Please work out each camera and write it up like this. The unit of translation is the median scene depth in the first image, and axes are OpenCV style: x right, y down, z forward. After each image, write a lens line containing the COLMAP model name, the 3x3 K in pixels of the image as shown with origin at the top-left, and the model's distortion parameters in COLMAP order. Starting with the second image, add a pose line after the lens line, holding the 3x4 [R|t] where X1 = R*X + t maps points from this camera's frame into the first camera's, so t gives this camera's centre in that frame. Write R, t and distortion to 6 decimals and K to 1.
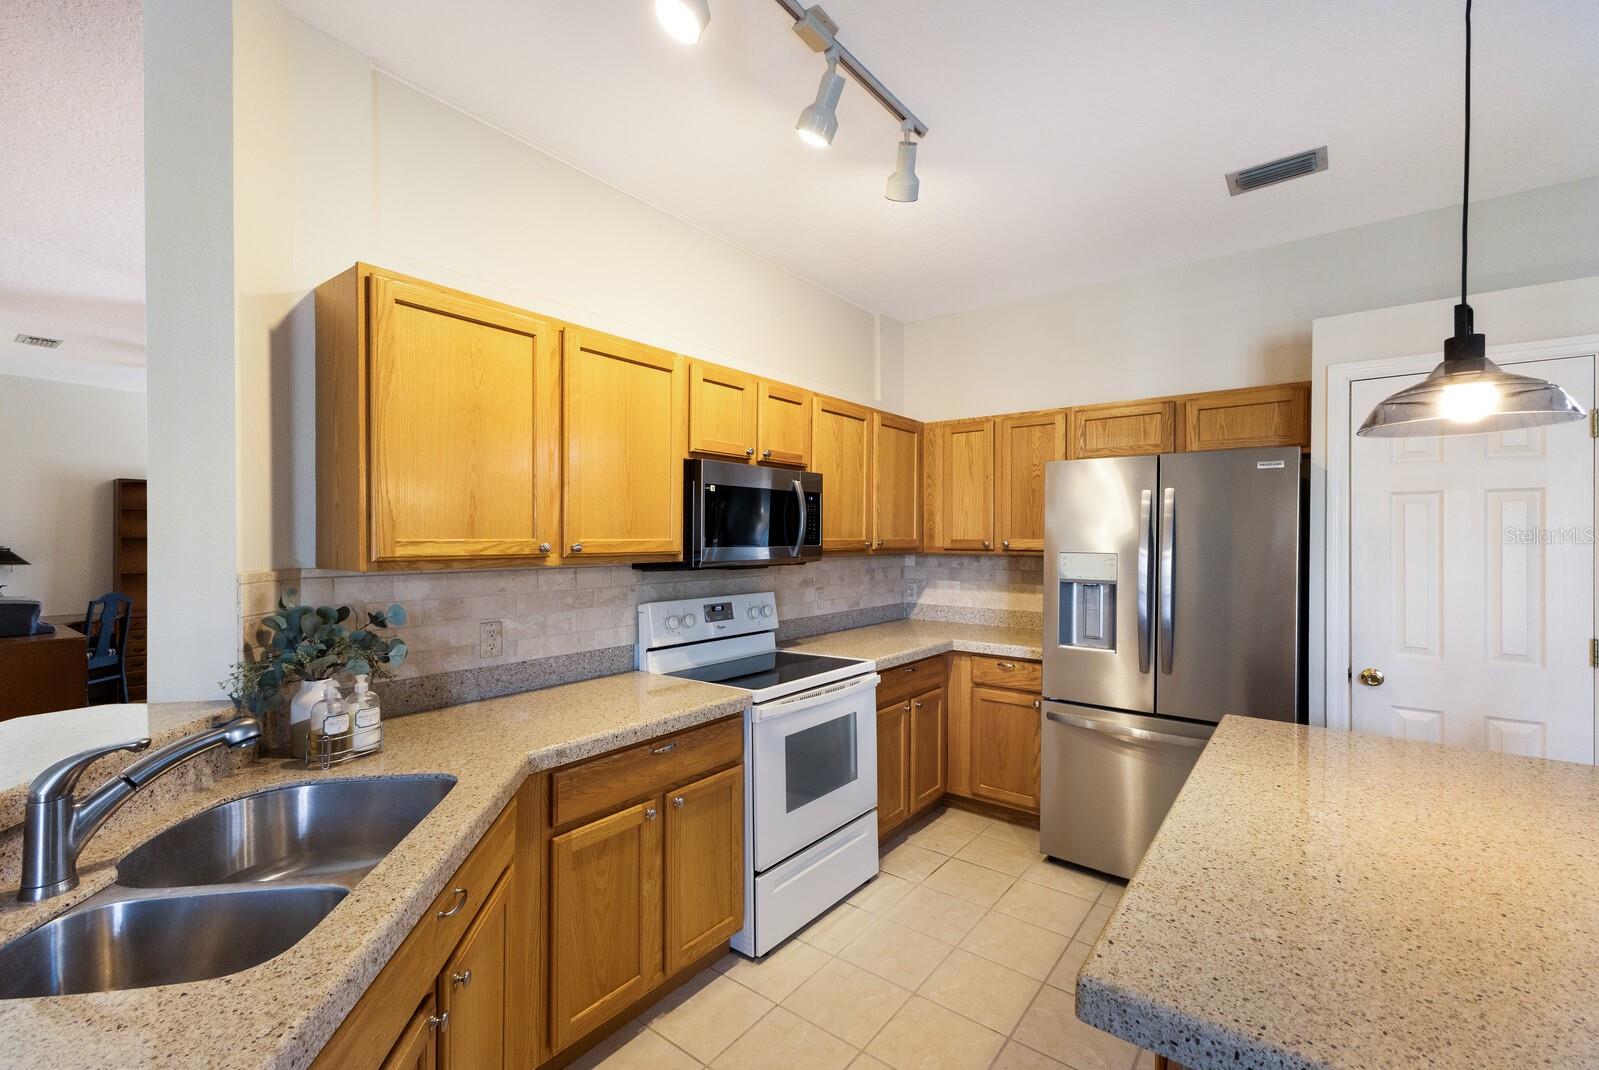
lens RADIAL K [[687.8, 0, 802.7], [0, 687.8, 536.8], [0, 0, 1]] dist [0.019269, -0.003009]
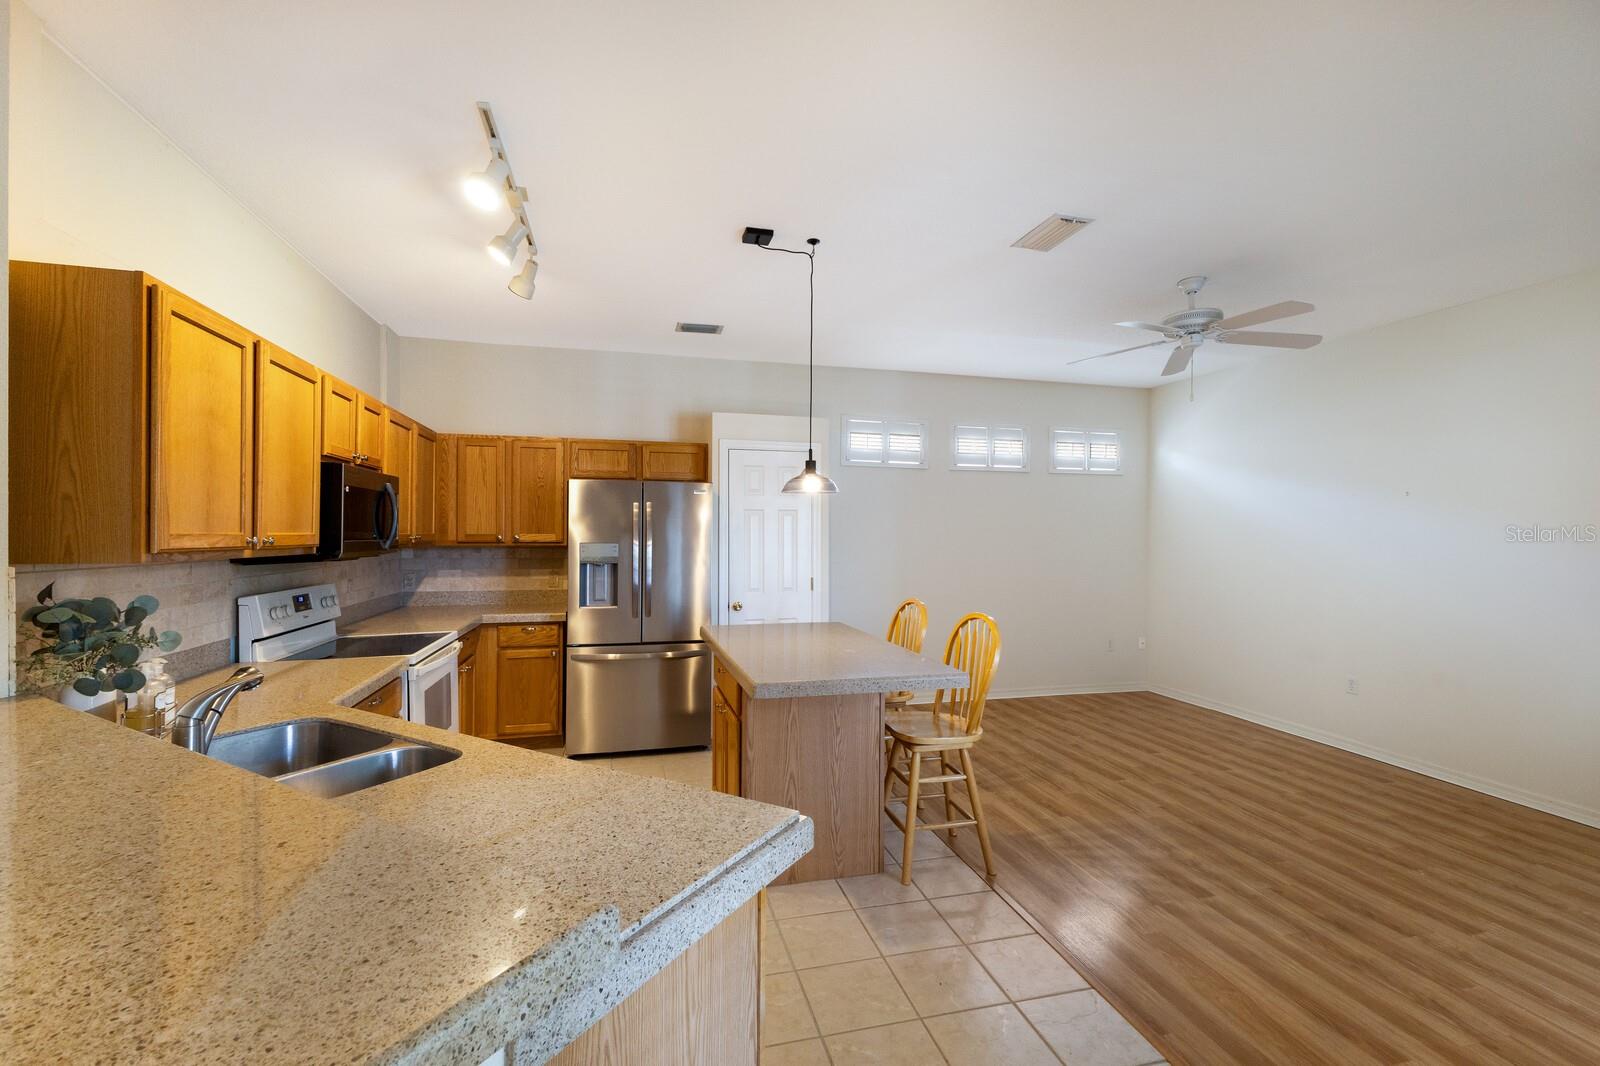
lens RADIAL K [[688.2, 0, 803.2], [0, 688.2, 534.8], [0, 0, 1]] dist [0.019269, -0.003009]
pose [[0.612555, 0.000079, 0.790428, -0.534530], [-0.003306, 0.999992, 0.002463, 0.000187], [-0.790421, -0.004122, 0.612550, -0.281402]]
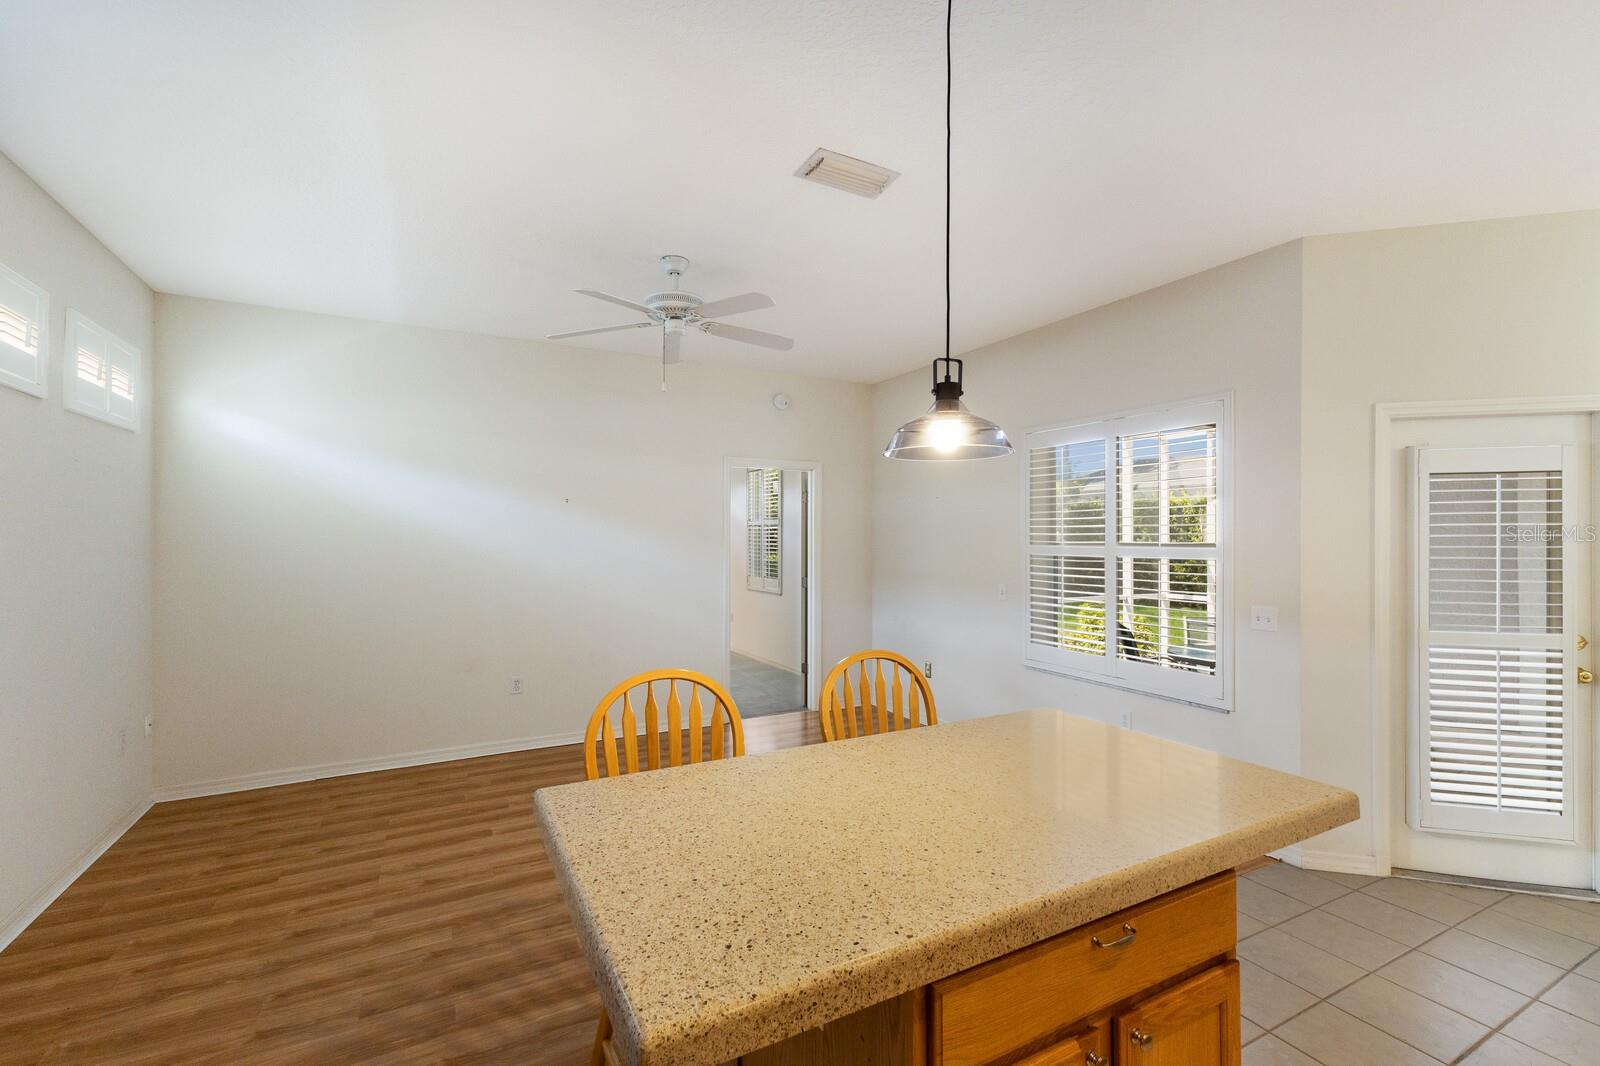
lens RADIAL K [[704.7, 0, 800.7], [0, 704.7, 536.4], [0, 0, 1]] dist [0.009602, -0.000813]
pose [[-0.913434, -0.003505, 0.406971, 0.292791], [-0.000243, 0.999967, 0.008068, -0.008803], [-0.406986, 0.007271, -0.913405, 0.989662]]
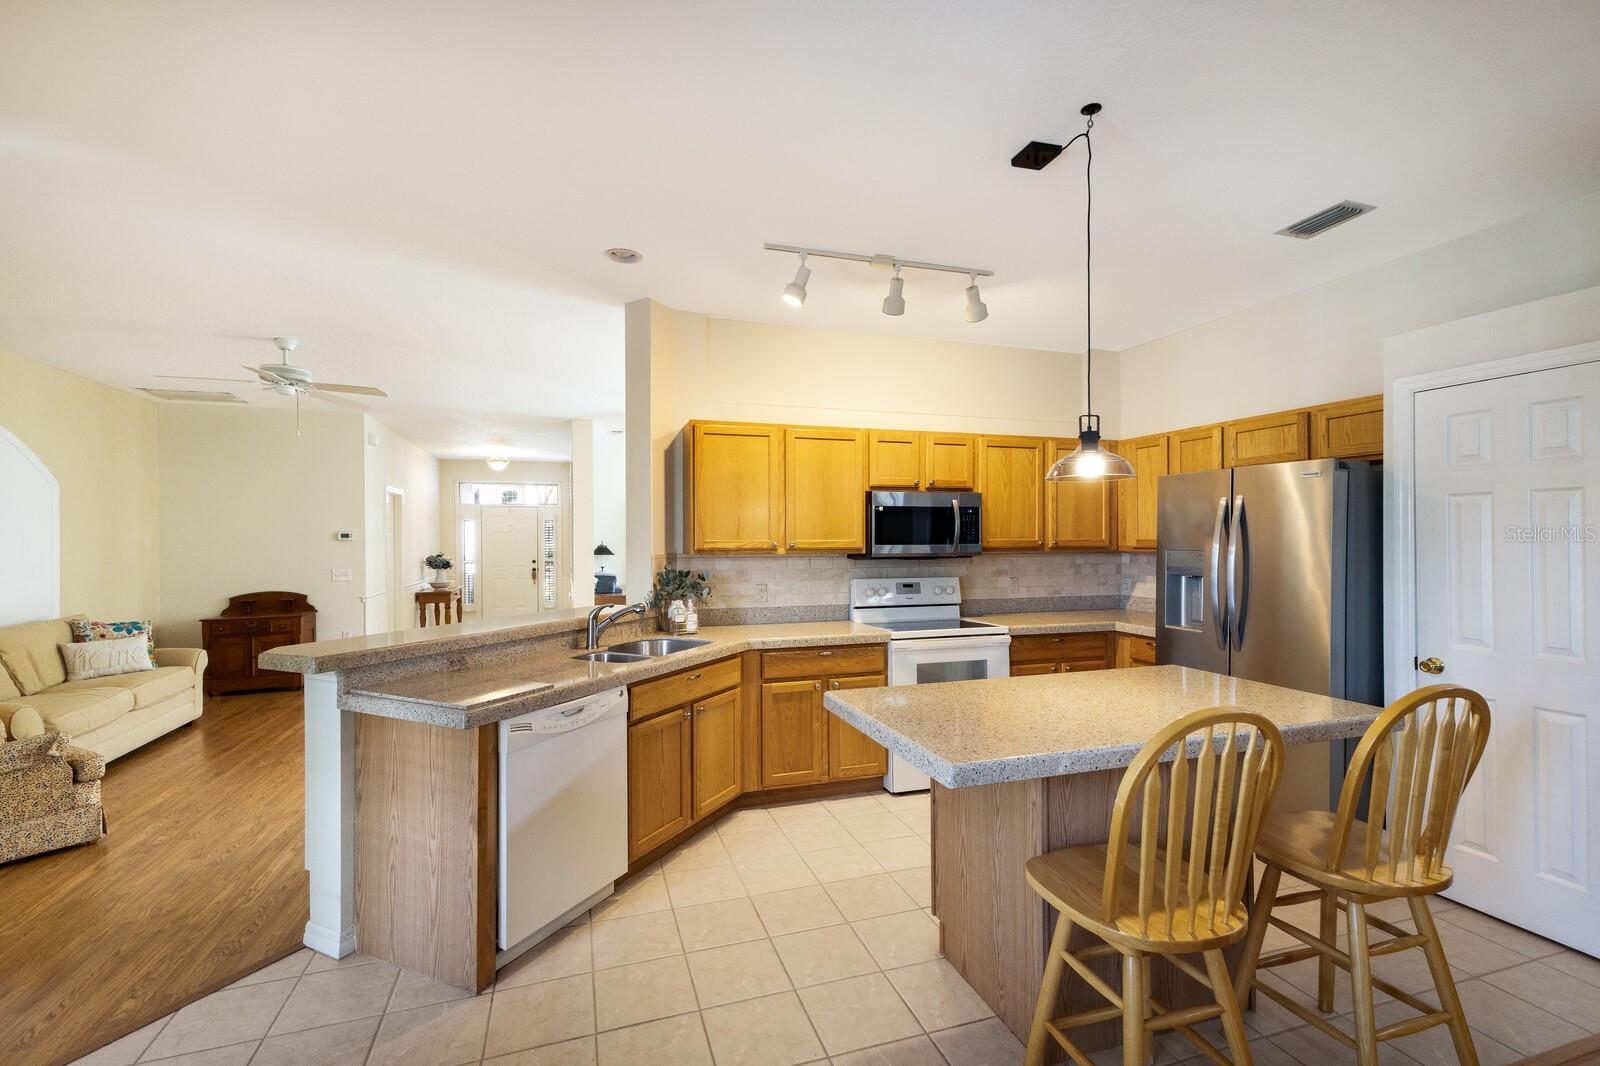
lens RADIAL K [[704.7, 0, 800.7], [0, 704.7, 536.4], [0, 0, 1]] dist [0.009602, -0.000813]
pose [[0.827619, -0.006527, -0.561253, 0.597048], [0.004788, 0.999978, -0.004568, 0.001693], [0.561271, 0.001093, 0.827632, -0.444810]]
